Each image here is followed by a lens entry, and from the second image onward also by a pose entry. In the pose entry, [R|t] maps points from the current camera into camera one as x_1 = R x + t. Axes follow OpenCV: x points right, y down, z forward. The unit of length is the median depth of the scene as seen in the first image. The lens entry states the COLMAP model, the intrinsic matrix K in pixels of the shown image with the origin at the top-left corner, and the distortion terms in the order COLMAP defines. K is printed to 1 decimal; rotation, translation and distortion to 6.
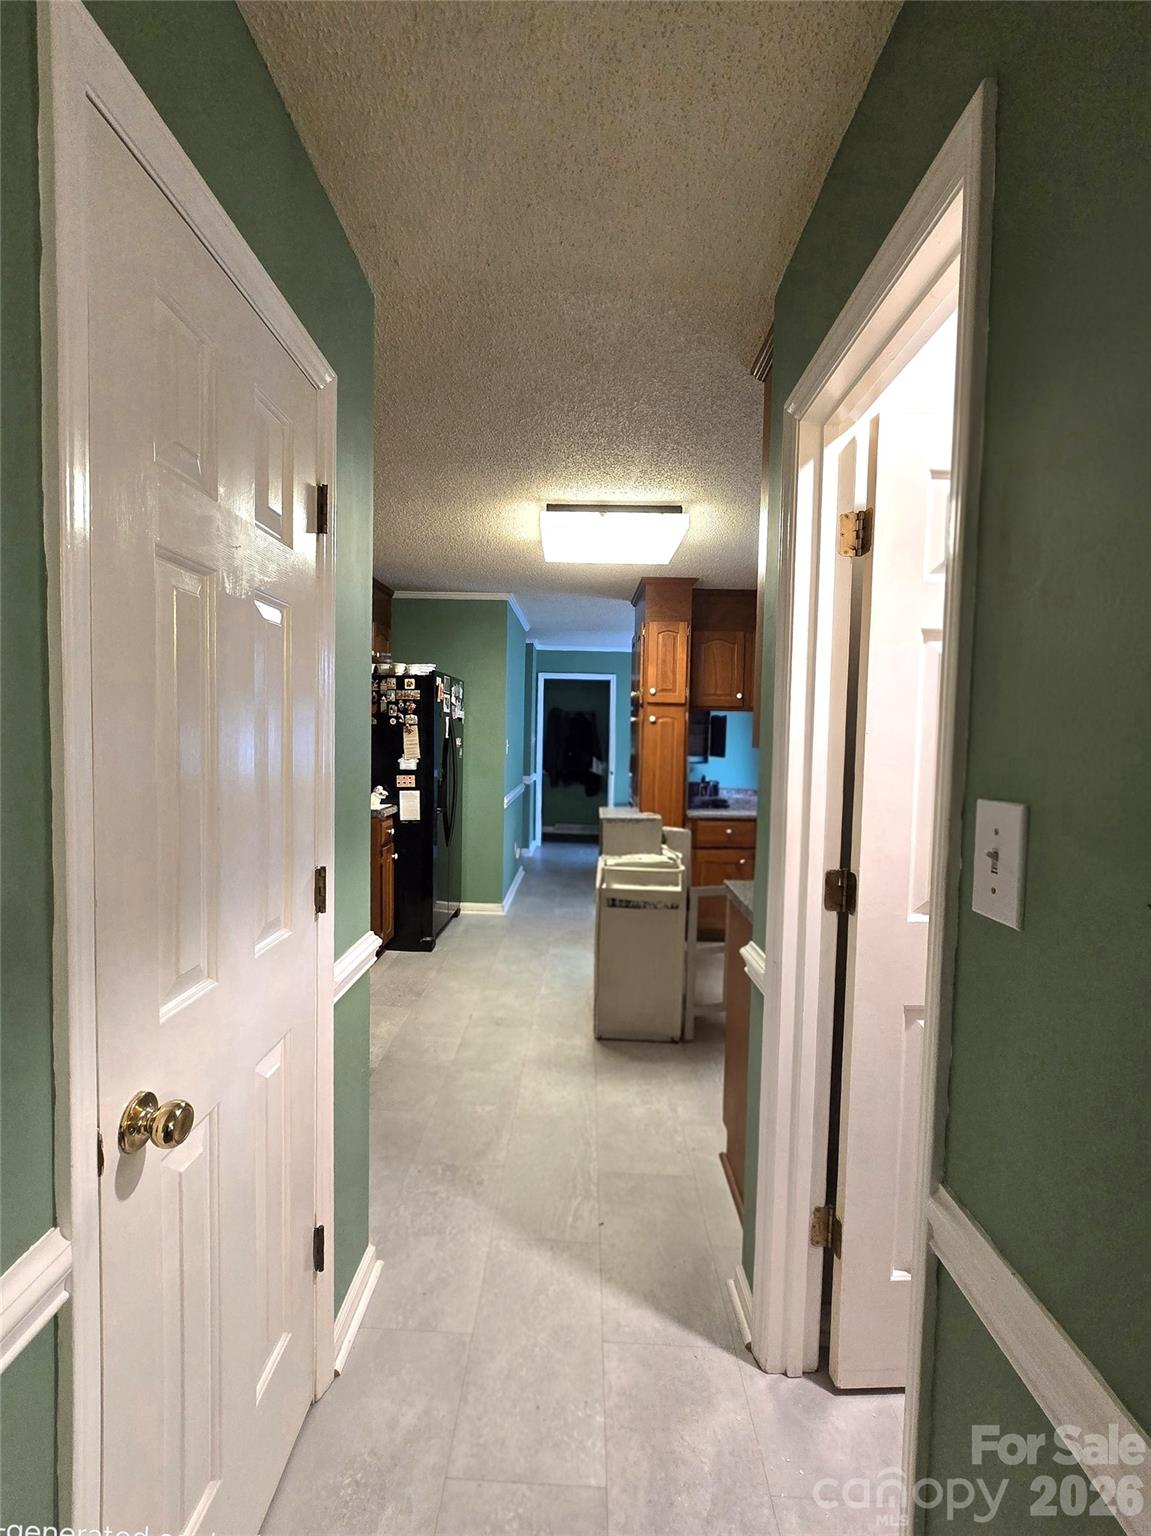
lens RADIAL K [[688.7, 0, 573.5], [0, 688.7, 766.8], [0, 0, 1]] dist [-0.000896, 0.000120]
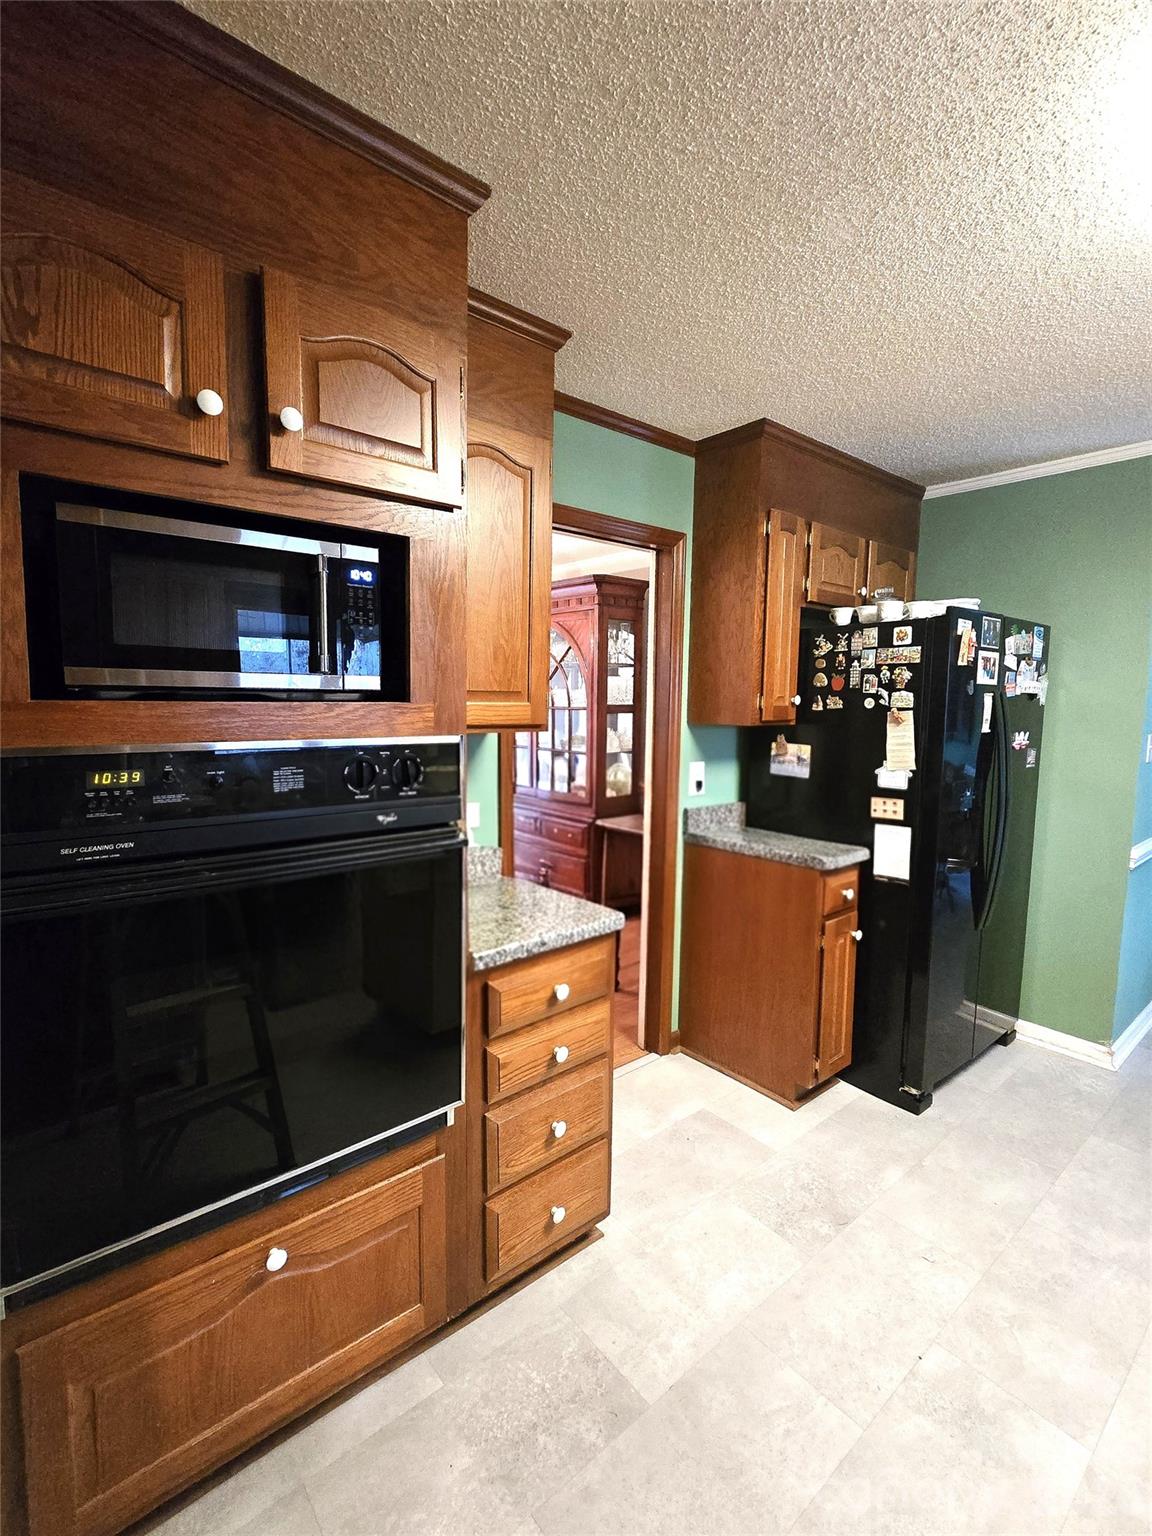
lens RADIAL K [[688.7, 0, 581.0], [0, 688.7, 763.0], [0, 0, 1]] dist [-0.000896, 0.000120]
pose [[0.654525, 0.064218, -0.753309, 0.017610], [-0.038445, 0.997924, 0.051667, -0.036156], [0.755063, -0.004857, 0.655635, 0.432207]]
